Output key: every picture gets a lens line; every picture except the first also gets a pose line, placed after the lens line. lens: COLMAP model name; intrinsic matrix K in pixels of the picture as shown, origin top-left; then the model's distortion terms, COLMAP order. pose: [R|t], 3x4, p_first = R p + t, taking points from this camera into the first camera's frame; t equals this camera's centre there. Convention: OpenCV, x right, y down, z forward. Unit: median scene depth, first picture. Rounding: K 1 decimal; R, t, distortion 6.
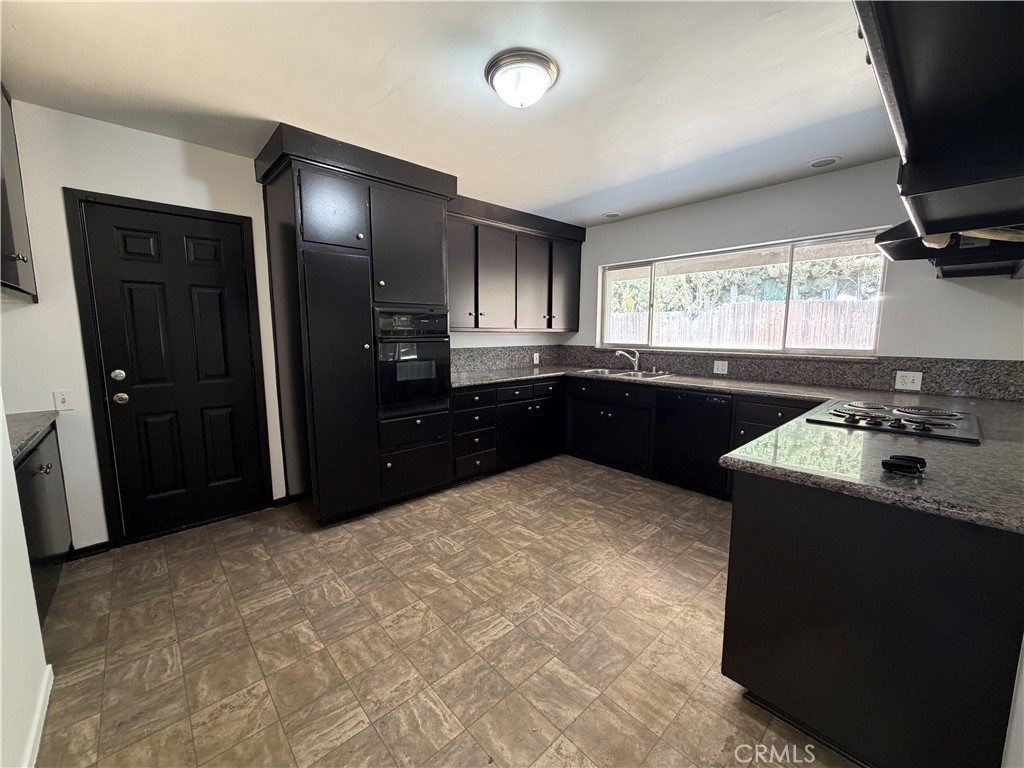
lens RADIAL K [[407.2, 0, 509.9], [0, 407.2, 382.6], [0, 0, 1]] dist [-0.000691, 0.000063]
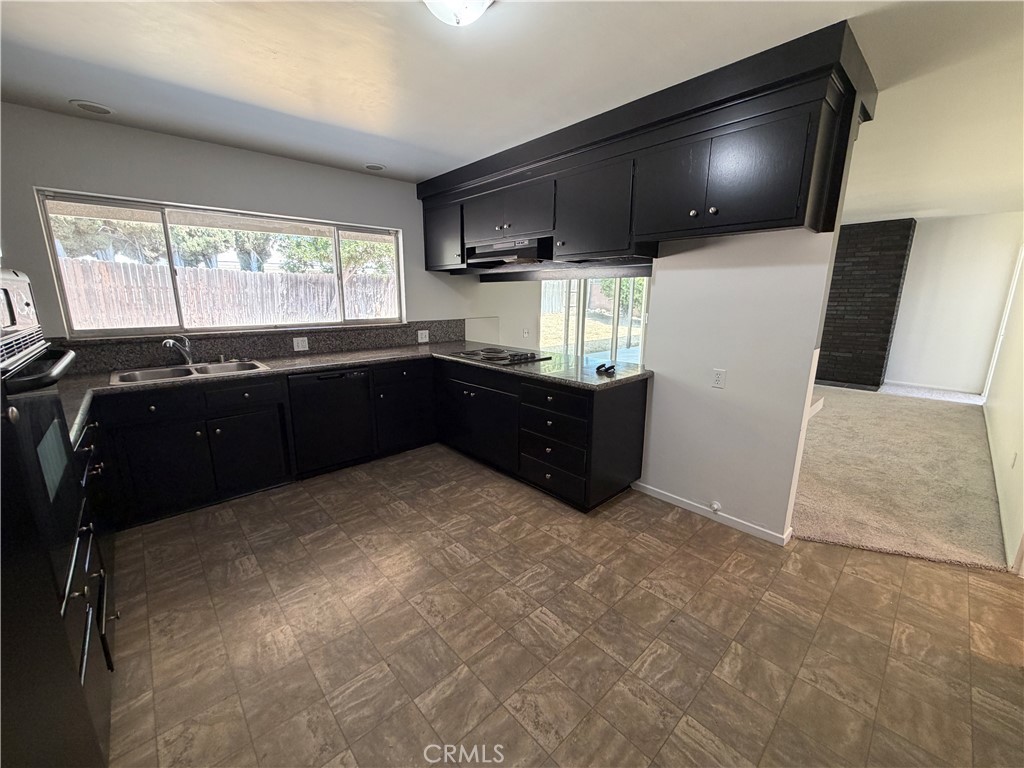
lens RADIAL K [[407.2, 0, 509.3], [0, 407.2, 383.2], [0, 0, 1]] dist [-0.000691, 0.000063]
pose [[-0.001152, -0.213129, 0.977023, -0.558133], [0.122178, 0.969674, 0.211670, -0.115547], [-0.992508, 0.119614, 0.024923, 0.629625]]
